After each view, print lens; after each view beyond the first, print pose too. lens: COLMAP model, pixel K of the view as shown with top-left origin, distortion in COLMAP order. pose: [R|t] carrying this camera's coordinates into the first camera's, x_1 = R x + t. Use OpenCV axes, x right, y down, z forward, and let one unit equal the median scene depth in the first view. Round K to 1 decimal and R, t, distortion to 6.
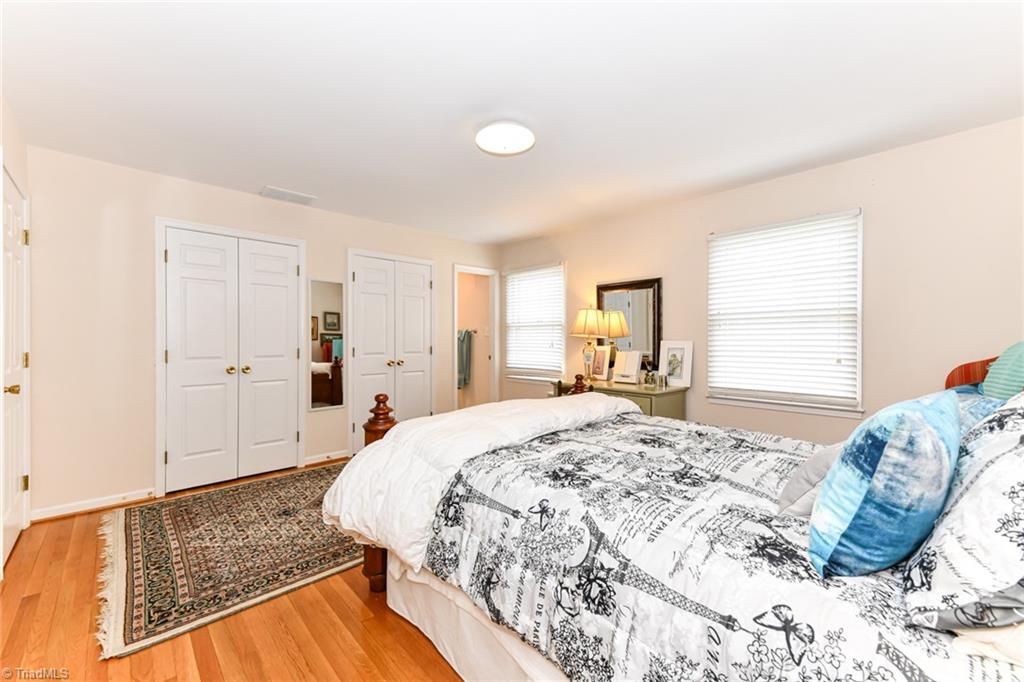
lens RADIAL K [[409.1, 0, 512.5], [0, 409.1, 342.0], [0, 0, 1]] dist [0.015732, -0.001569]
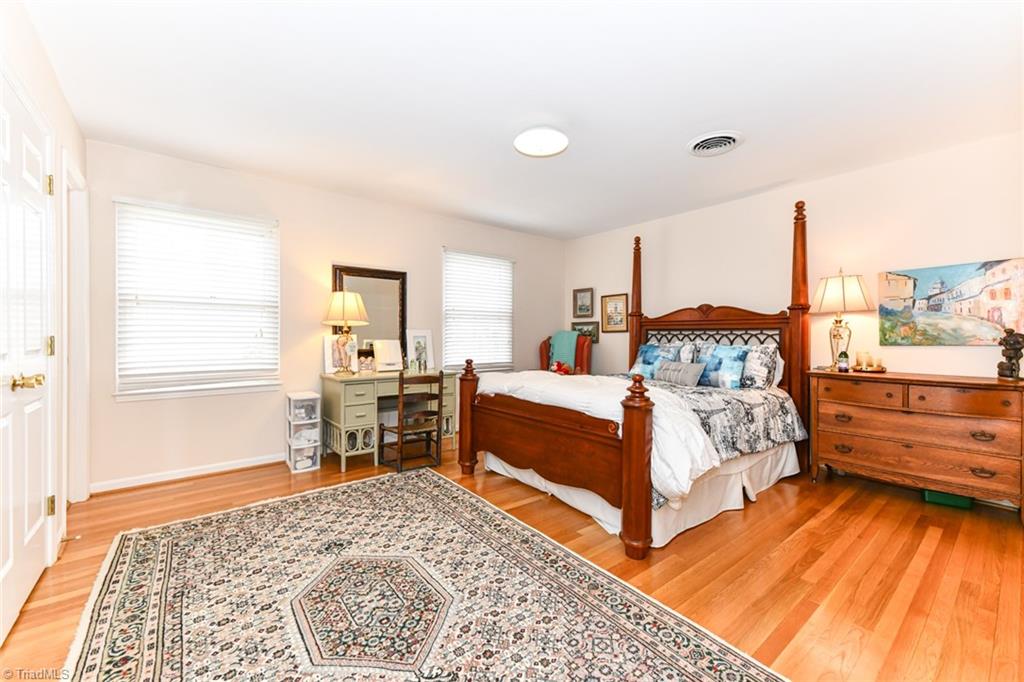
lens RADIAL K [[409.1, 0, 512.9], [0, 409.1, 337.5], [0, 0, 1]] dist [0.015732, -0.001569]
pose [[0.081314, -0.004443, 0.996679, -0.712541], [-0.000886, 0.999989, 0.004530, 0.012619], [-0.996688, -0.001252, 0.081309, 0.624059]]
